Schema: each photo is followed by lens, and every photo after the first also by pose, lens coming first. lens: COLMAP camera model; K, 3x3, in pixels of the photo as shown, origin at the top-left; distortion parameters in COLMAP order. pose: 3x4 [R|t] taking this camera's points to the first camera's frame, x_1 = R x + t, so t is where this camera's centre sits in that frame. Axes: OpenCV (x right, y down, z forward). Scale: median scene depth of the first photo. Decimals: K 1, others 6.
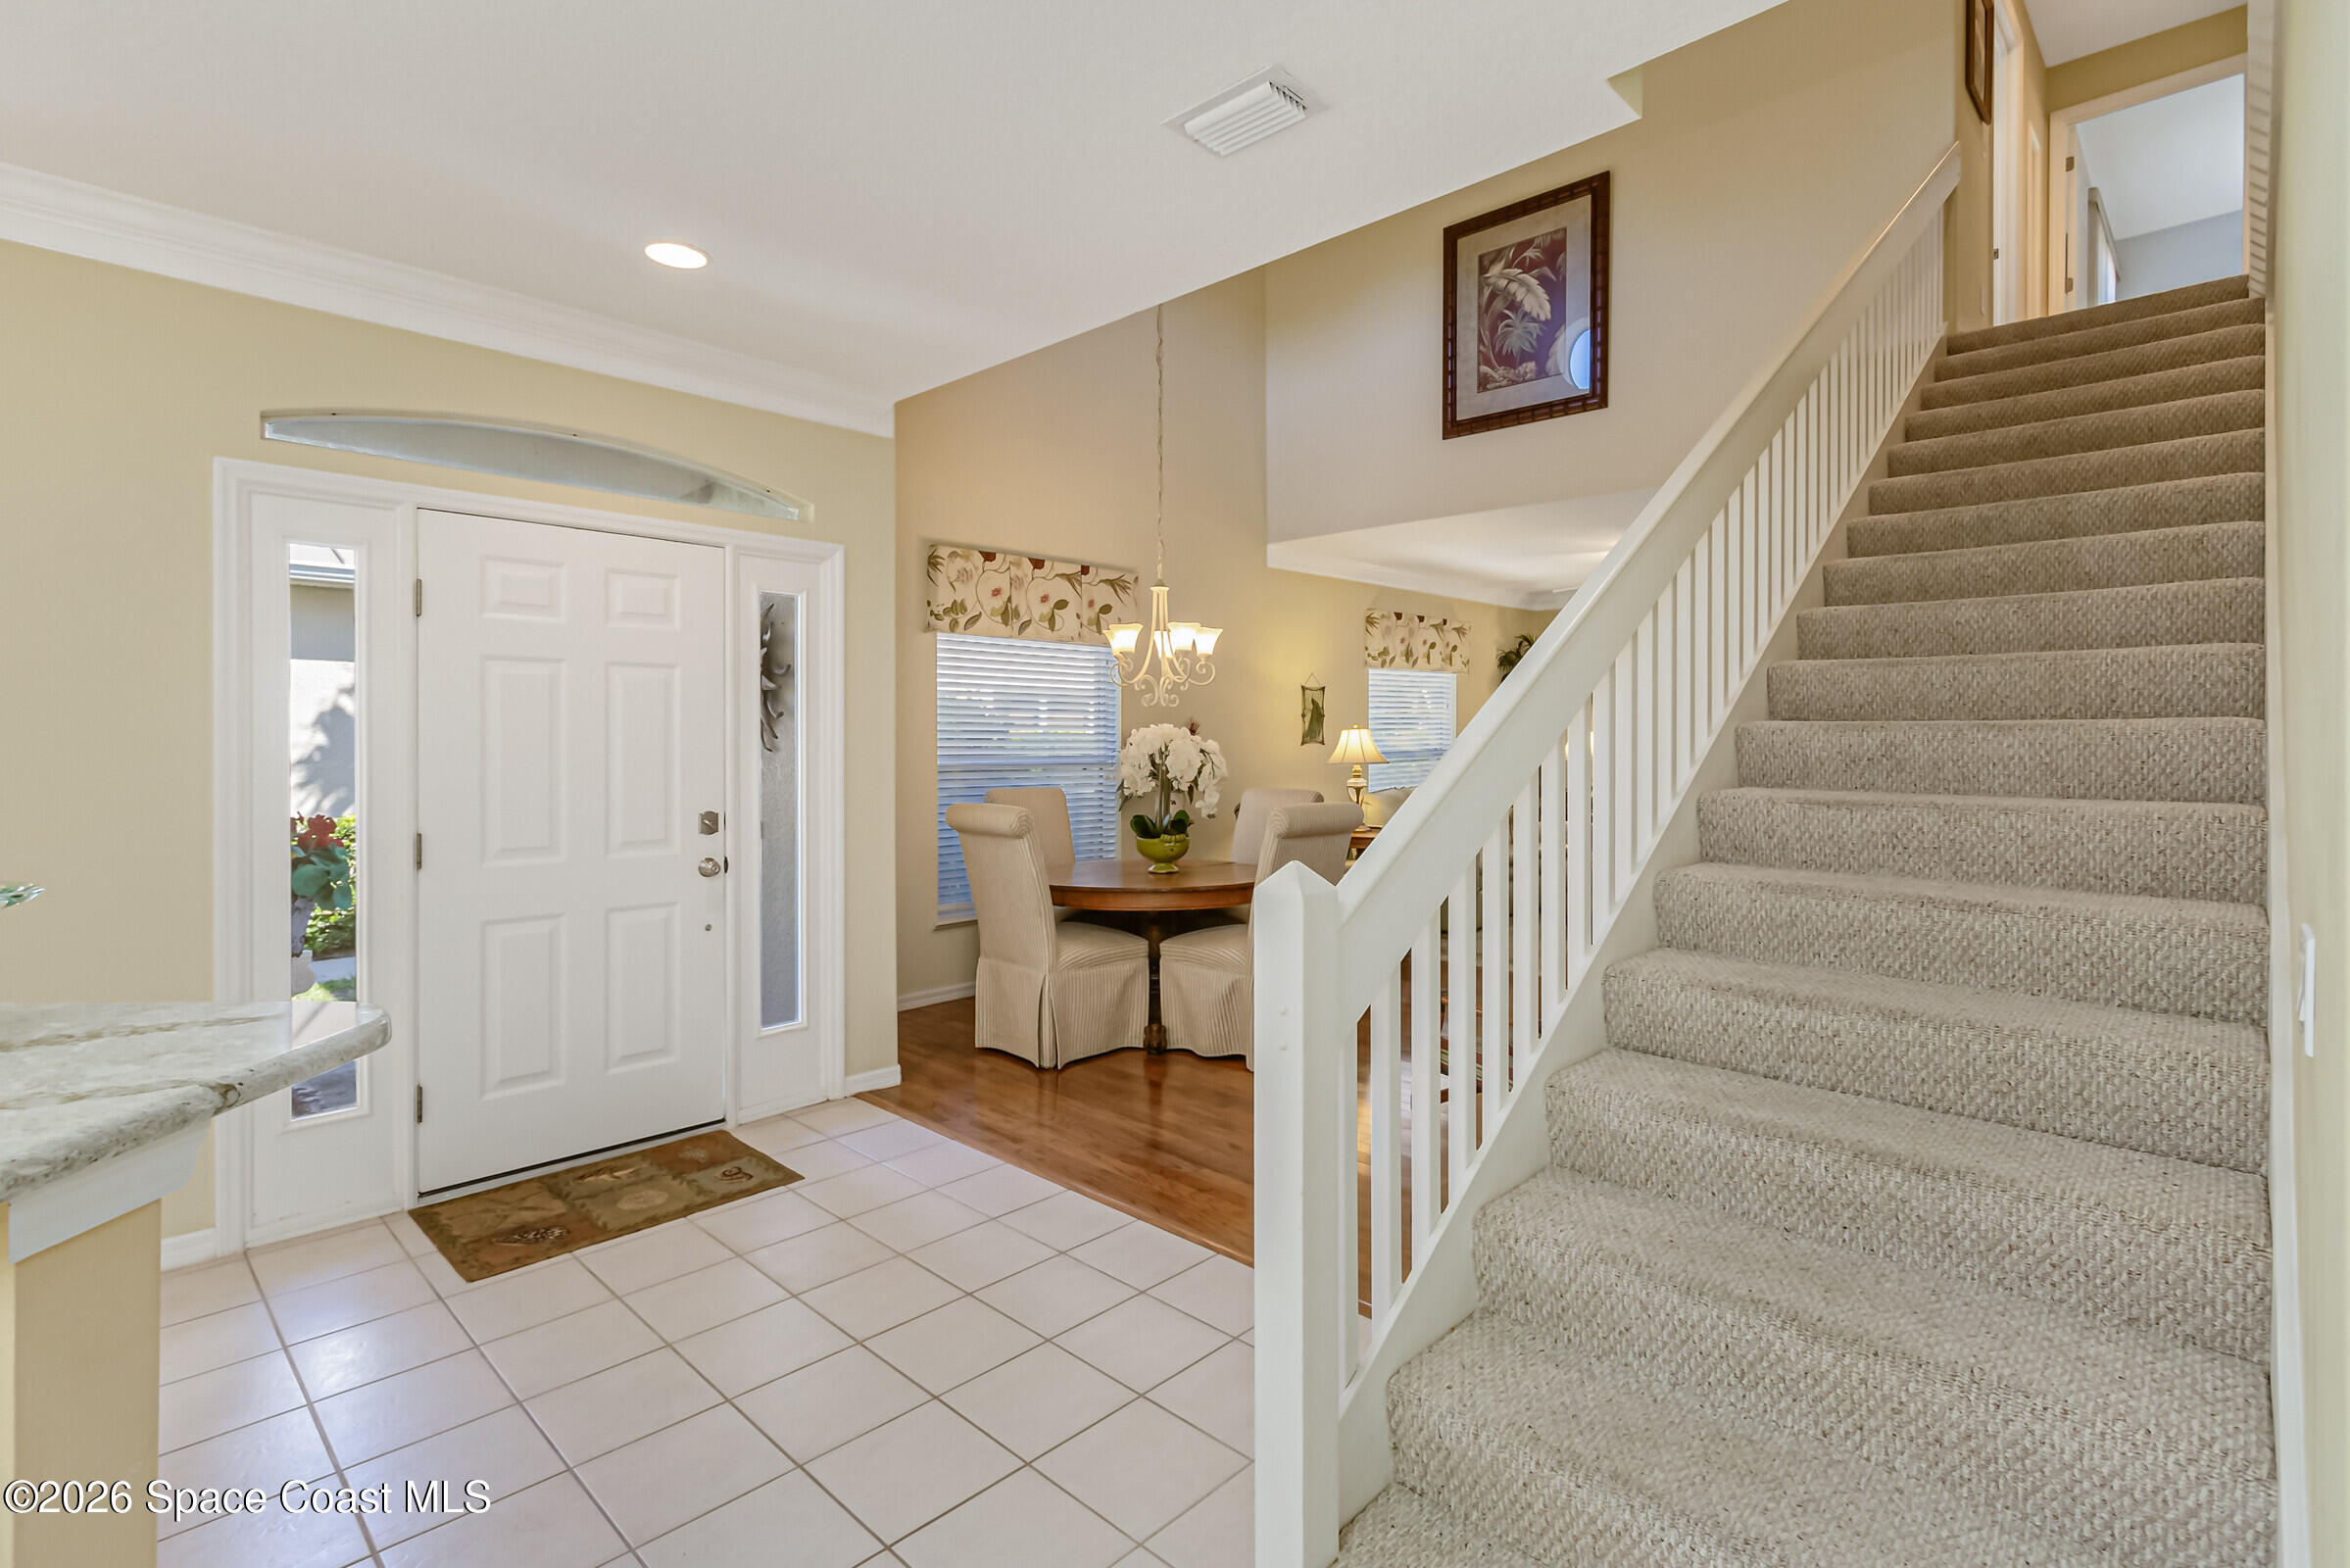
lens RADIAL K [[1103.0, 0, 1170.2], [0, 1103.0, 742.6], [0, 0, 1]] dist [0.013601, -0.000003]
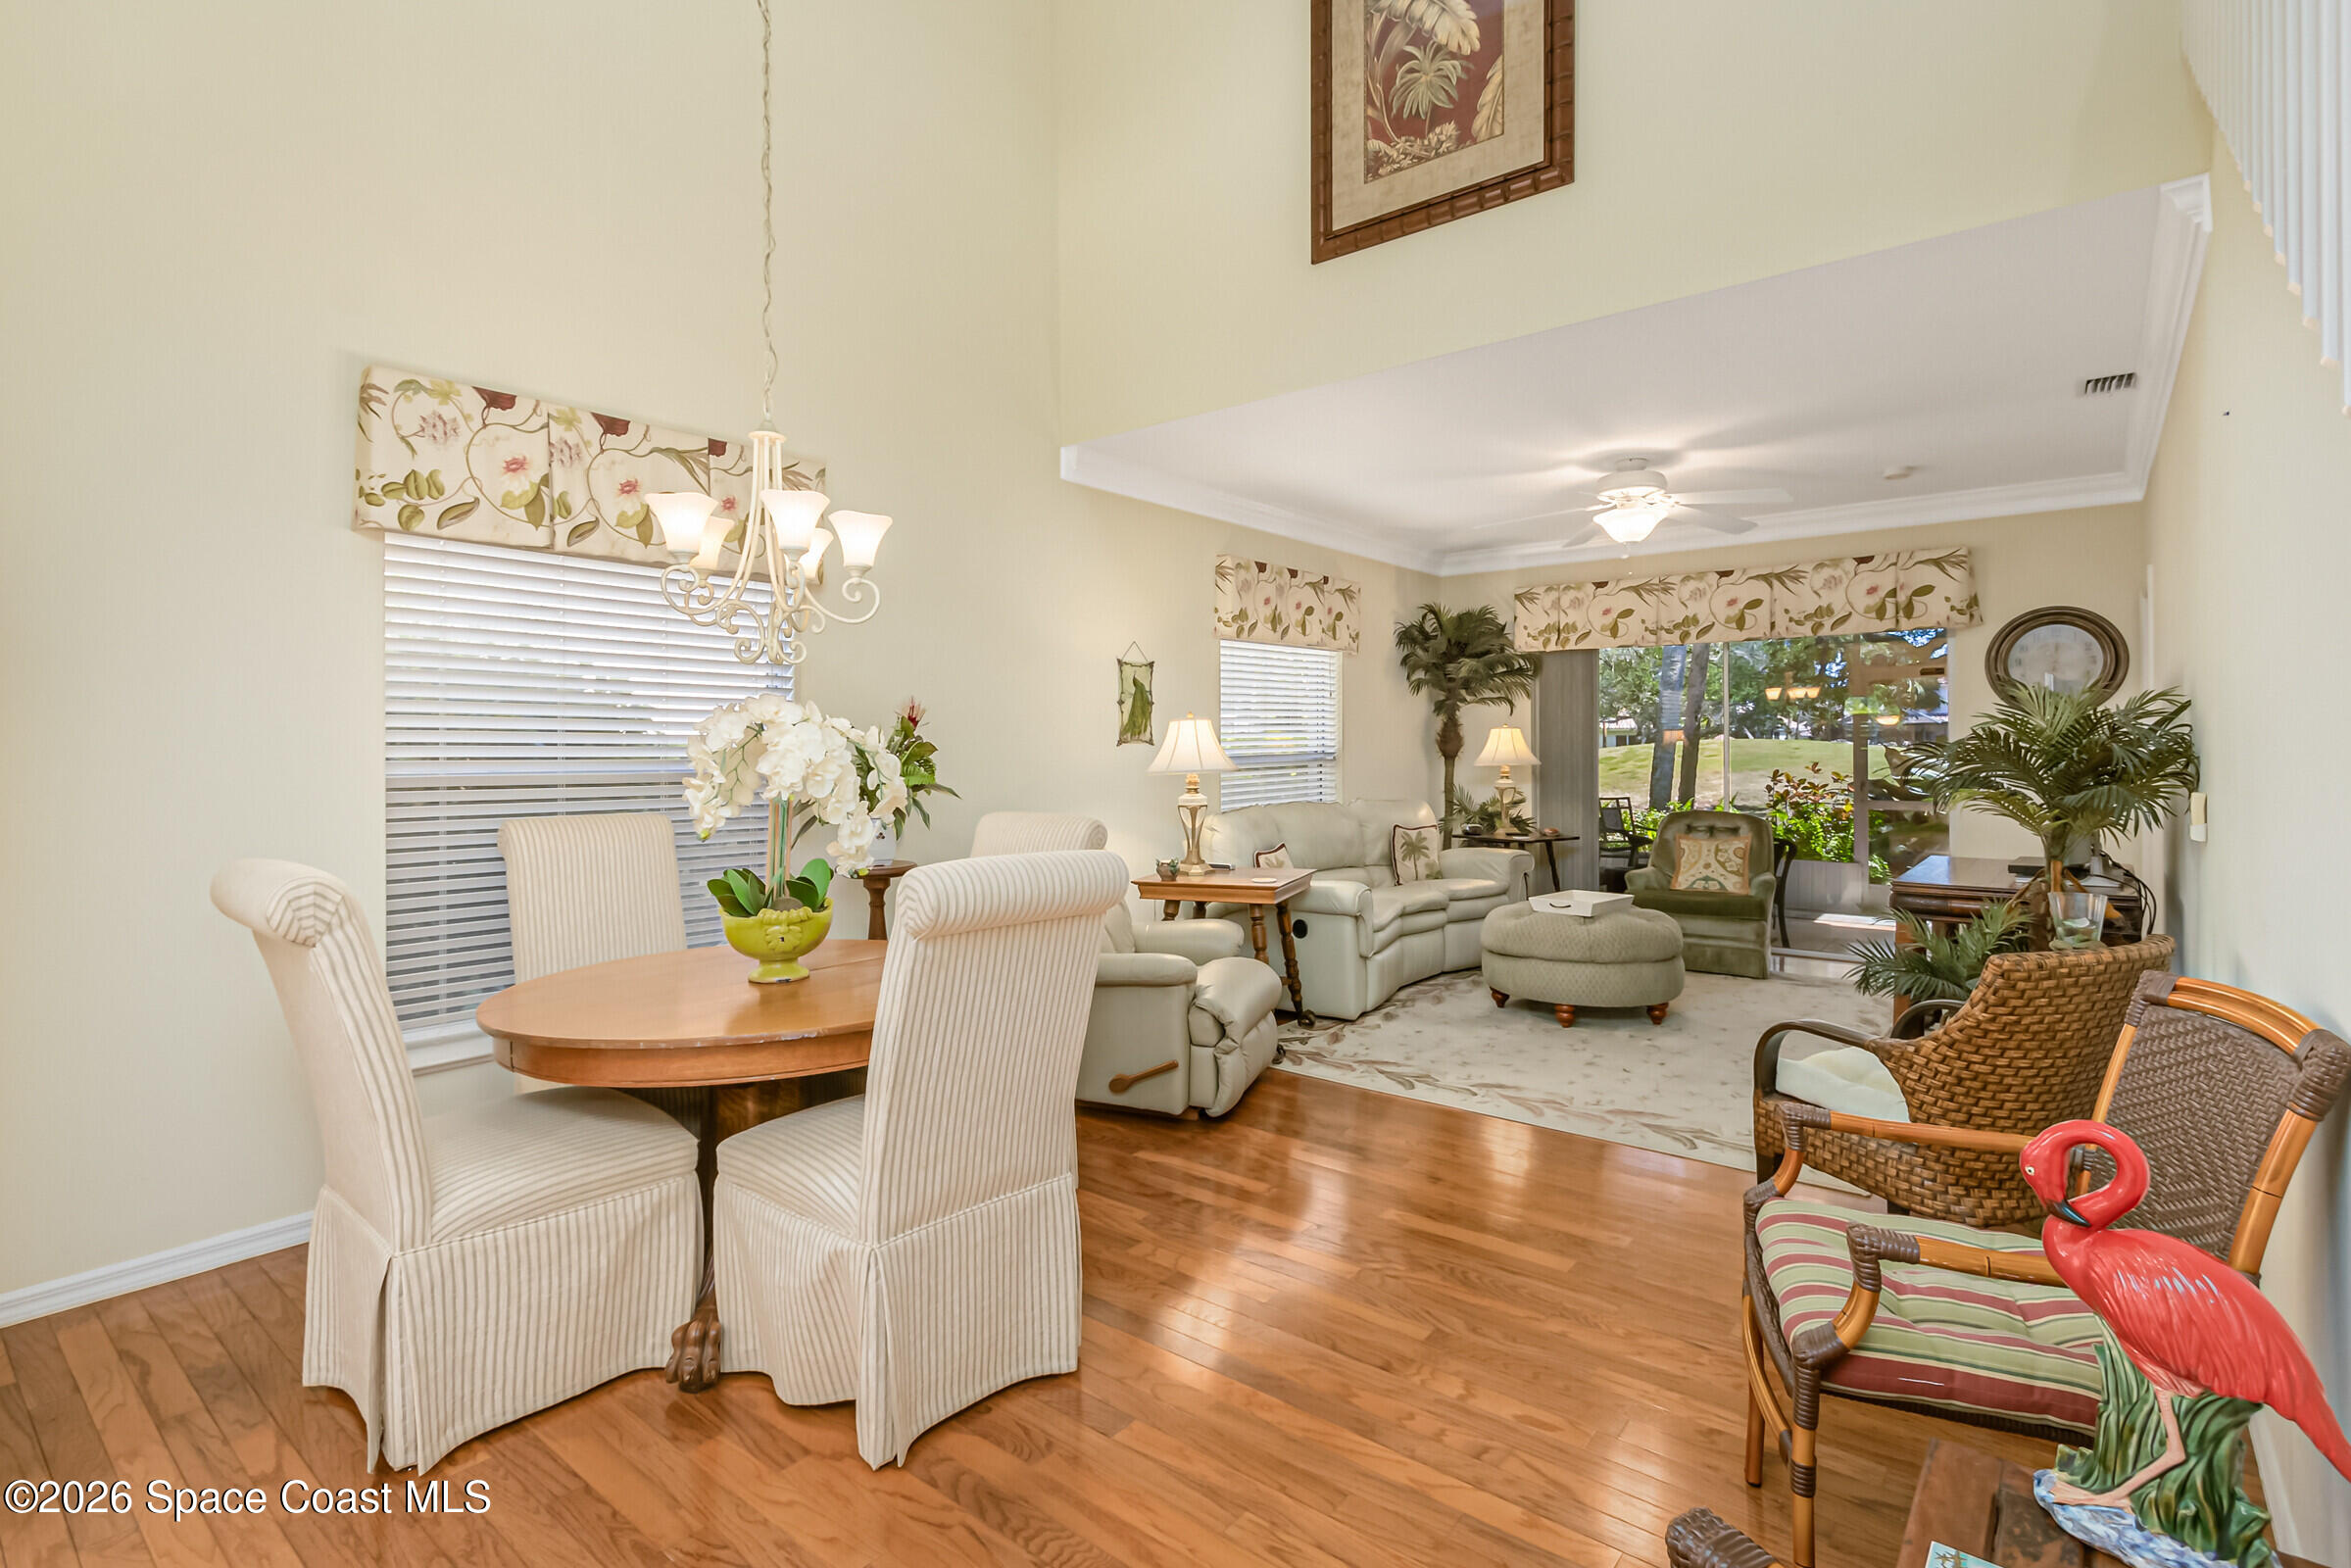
lens RADIAL K [[1107.3, 0, 1144.4], [0, 1107.3, 747.2], [0, 0, 1]] dist [0.003810, -0.000815]
pose [[0.997691, -0.003672, 0.067822, 0.114692], [0.004068, 0.999975, -0.005698, 0.009862], [-0.067799, 0.005961, 0.997681, 0.401383]]
